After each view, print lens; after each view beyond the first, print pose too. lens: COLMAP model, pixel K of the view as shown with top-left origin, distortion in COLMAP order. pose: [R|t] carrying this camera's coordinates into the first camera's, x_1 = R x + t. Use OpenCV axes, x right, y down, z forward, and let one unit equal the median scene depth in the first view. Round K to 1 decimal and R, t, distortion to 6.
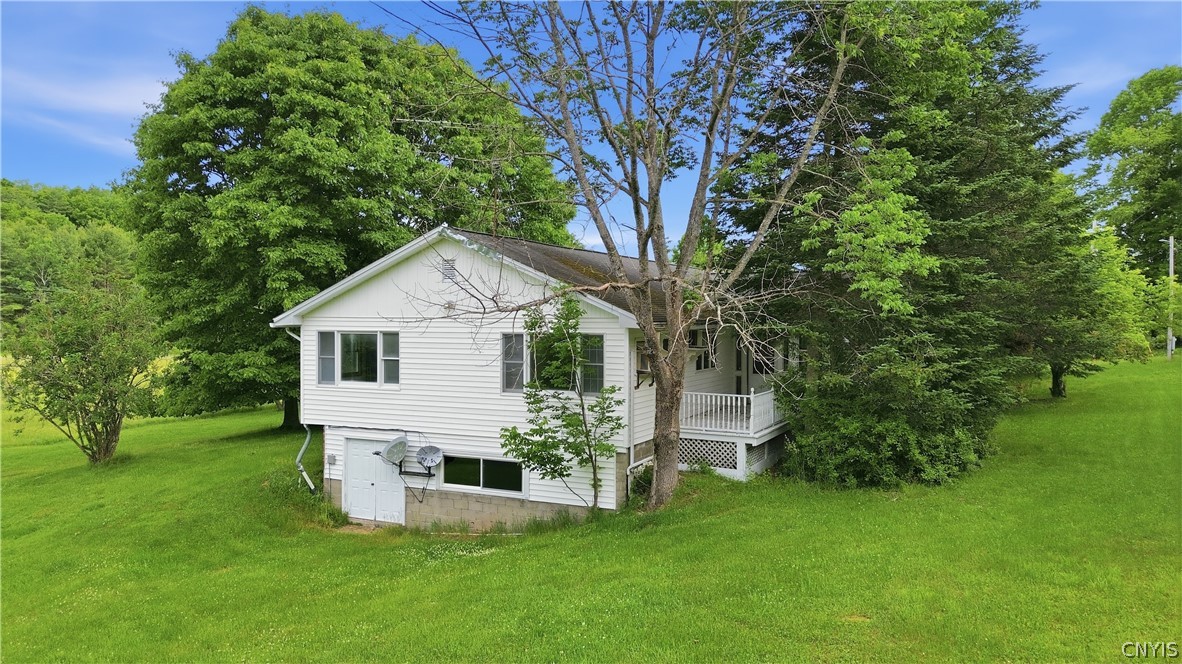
lens RADIAL K [[770.3, 0, 591.0], [0, 770.3, 332.0], [0, 0, 1]] dist [0.001711, -0.003058]
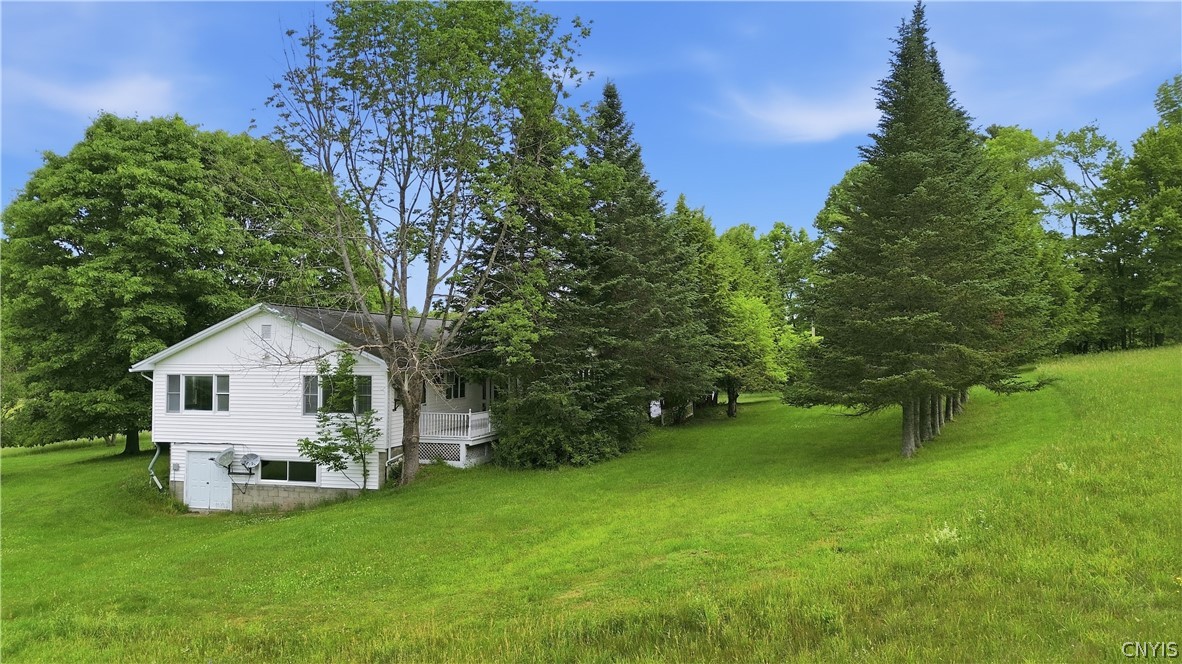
lens RADIAL K [[770.3, 0, 591.0], [0, 770.3, 332.0], [0, 0, 1]] dist [0.001711, -0.003058]
pose [[0.981685, 0.001243, 0.190505, 0.140794], [0.007306, 0.998998, -0.044164, -0.011671], [-0.190369, 0.044747, 0.980692, -0.546851]]
